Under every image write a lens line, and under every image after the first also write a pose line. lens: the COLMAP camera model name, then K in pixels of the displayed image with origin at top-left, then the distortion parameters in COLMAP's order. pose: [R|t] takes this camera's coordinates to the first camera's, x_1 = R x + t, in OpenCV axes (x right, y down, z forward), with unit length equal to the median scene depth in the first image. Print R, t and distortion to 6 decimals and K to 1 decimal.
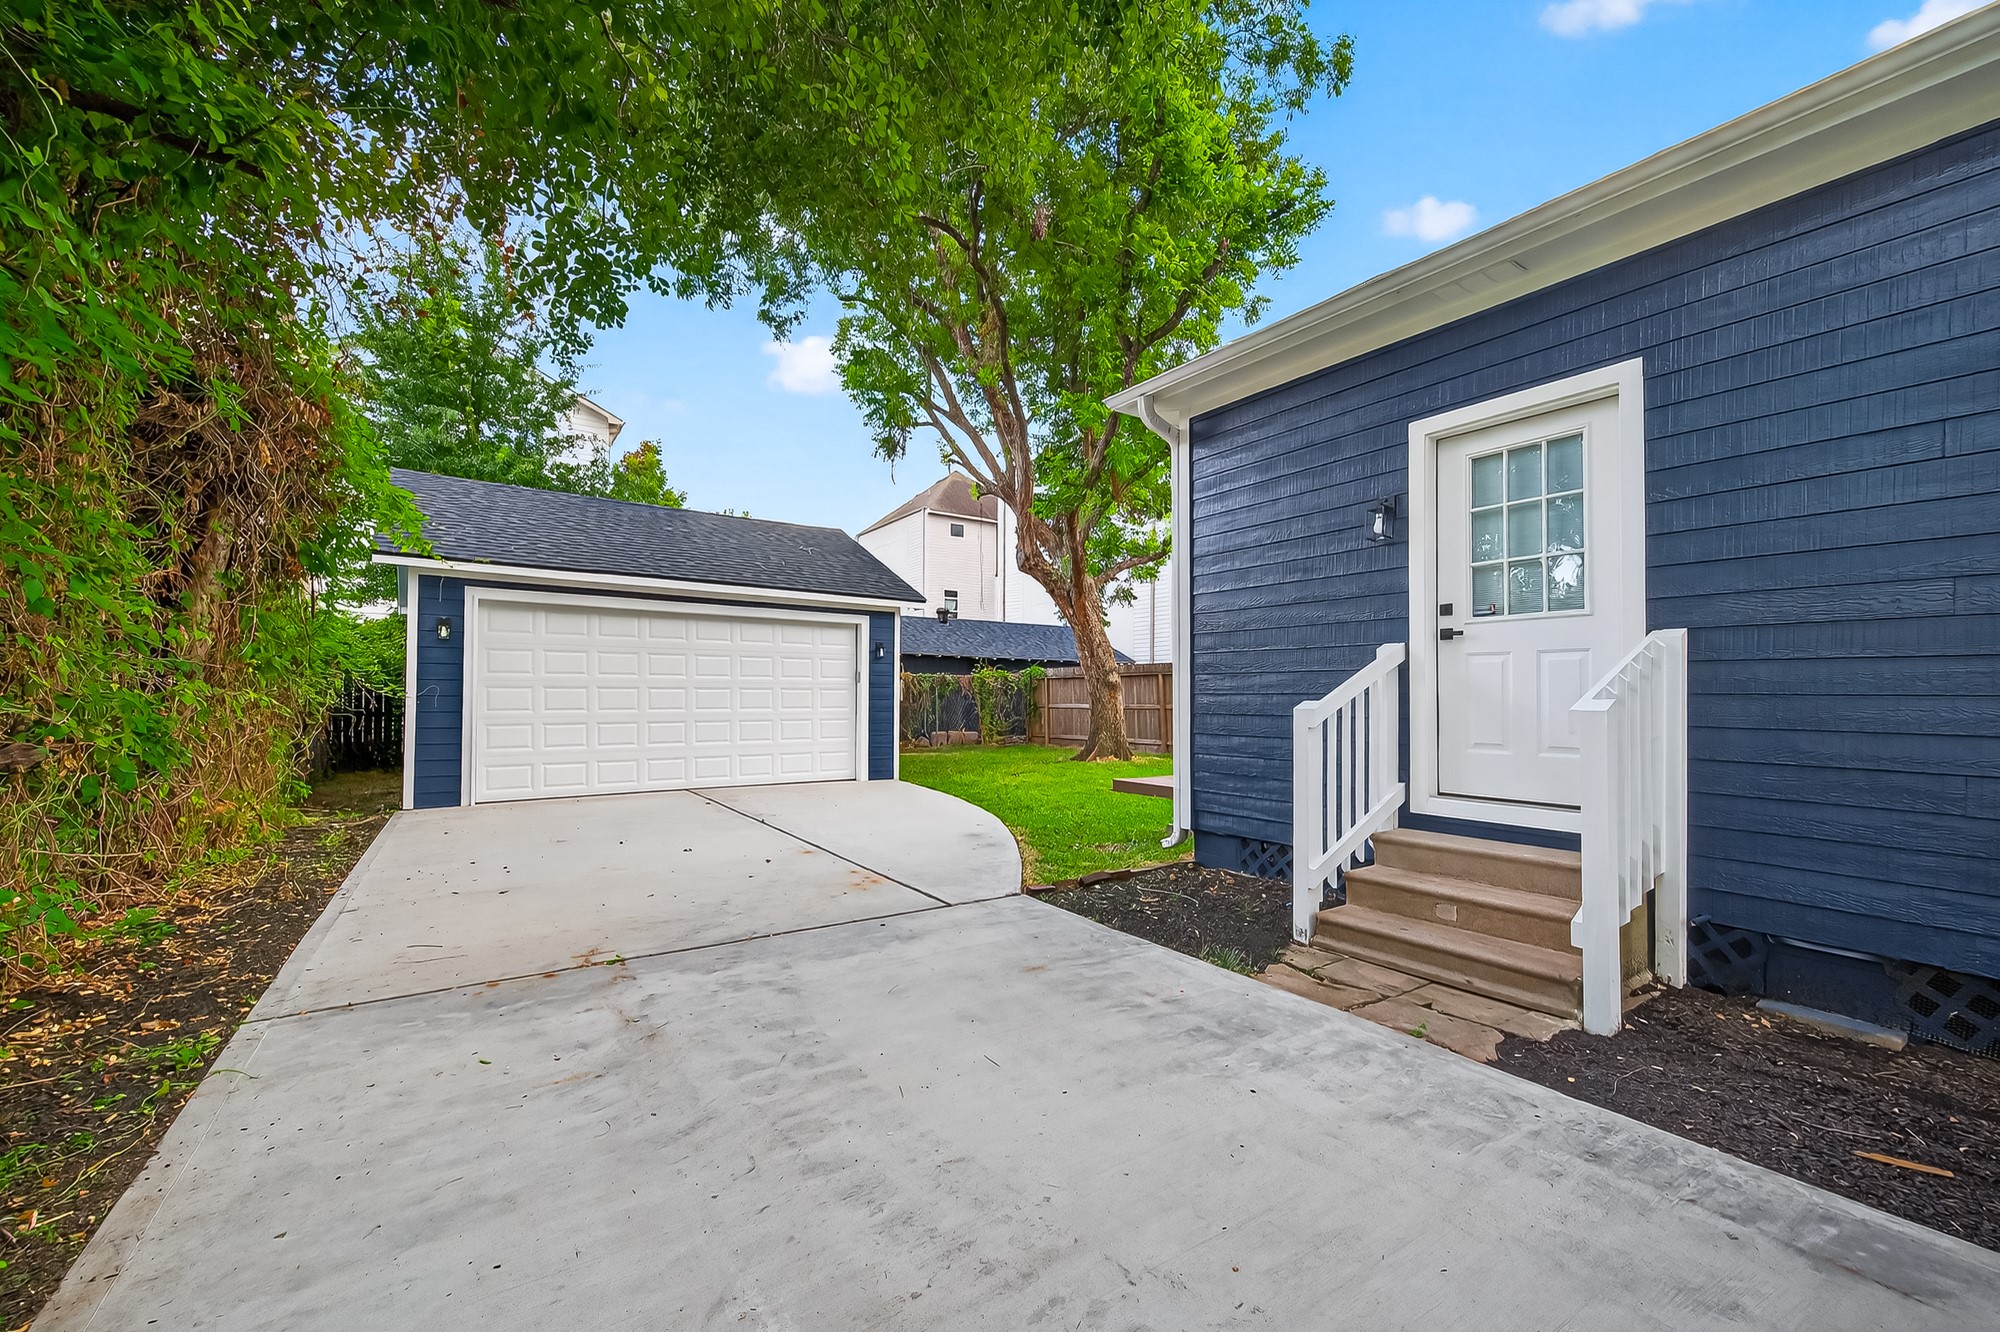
lens RADIAL K [[783.9, 0, 997.7], [0, 783.9, 678.2], [0, 0, 1]] dist [-0.000283, -0.000592]
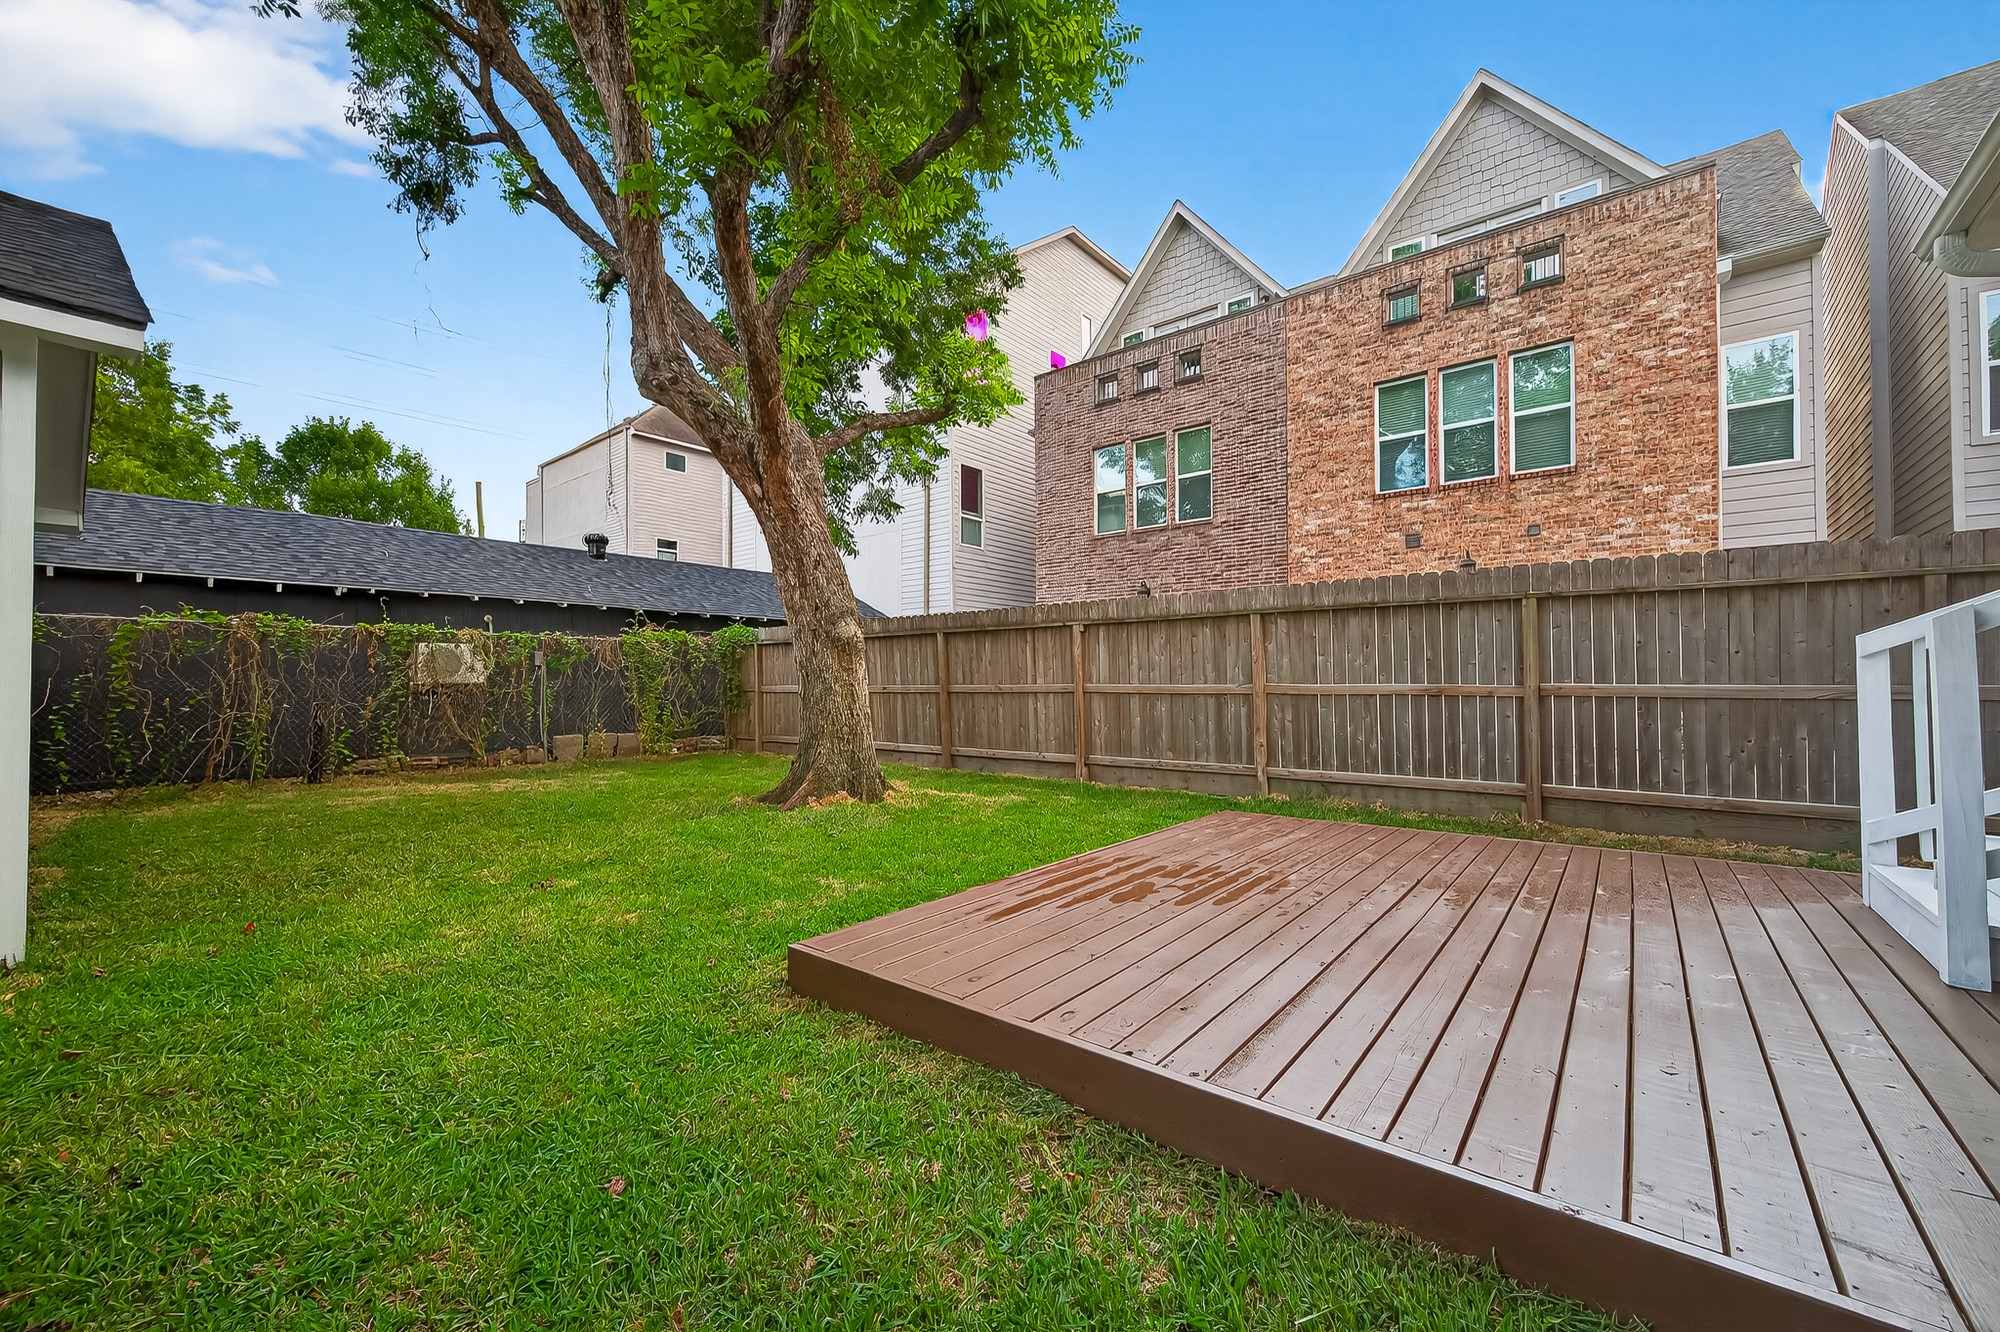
lens RADIAL K [[783.9, 0, 997.7], [0, 783.9, 678.2], [0, 0, 1]] dist [-0.000283, -0.000592]
pose [[0.959772, -0.008072, 0.280663, 0.077820], [0.001847, 0.999747, 0.022436, 0.014747], [-0.280773, -0.021015, 0.959544, 0.393232]]
